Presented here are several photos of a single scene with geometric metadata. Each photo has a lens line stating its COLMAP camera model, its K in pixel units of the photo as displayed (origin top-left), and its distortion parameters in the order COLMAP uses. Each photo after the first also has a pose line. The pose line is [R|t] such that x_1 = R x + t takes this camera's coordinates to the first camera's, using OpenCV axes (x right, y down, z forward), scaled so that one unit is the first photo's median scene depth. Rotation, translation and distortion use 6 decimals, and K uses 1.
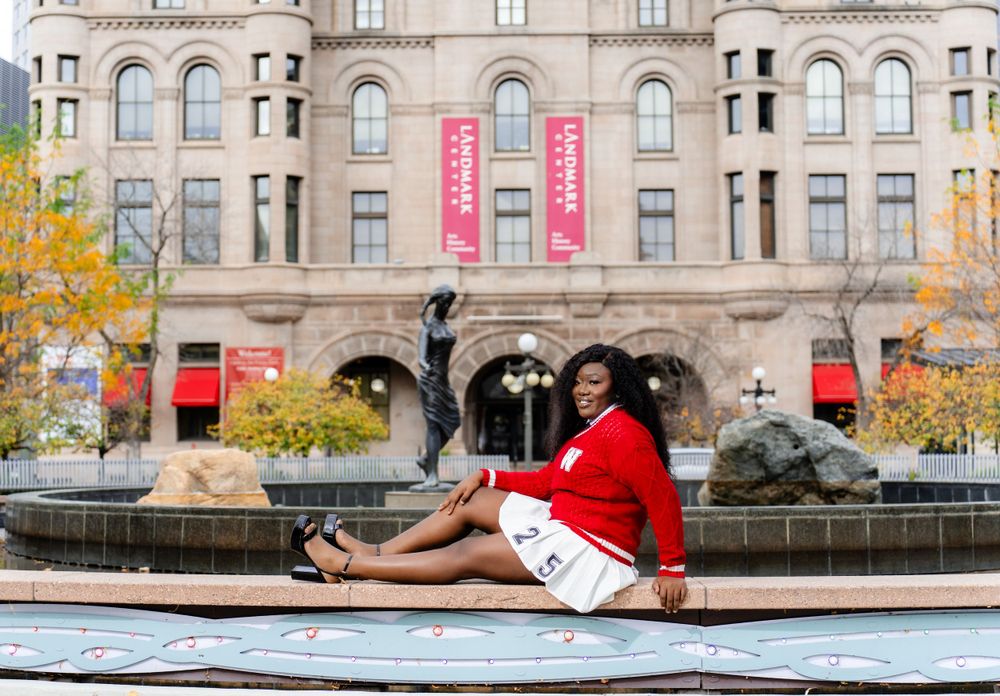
lens RADIAL K [[1393.3, 0, 475.0], [0, 1393.3, 311.5], [0, 0, 1]] dist [0.000978, 0.000000]
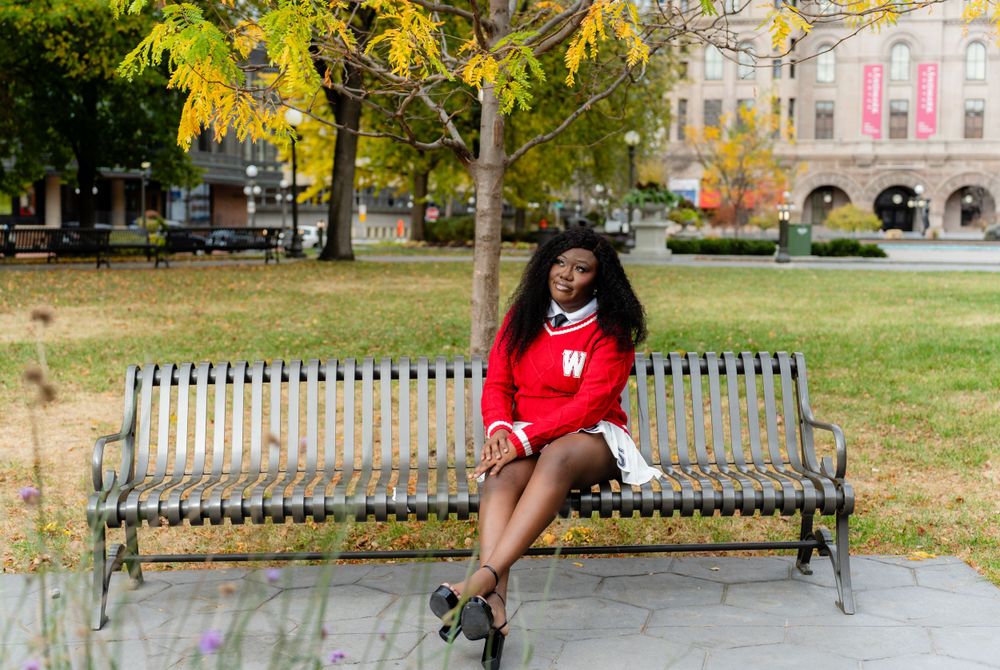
lens RADIAL K [[1240.3, 0, 497.3], [0, 1240.3, 326.3], [0, 0, 1]] dist [-0.027392, 0.000000]
pose [[0.975273, 0.030831, -0.218842, -0.167388], [0.008287, 0.984423, 0.175620, -0.103526], [0.220847, -0.173091, 0.959826, -1.075230]]
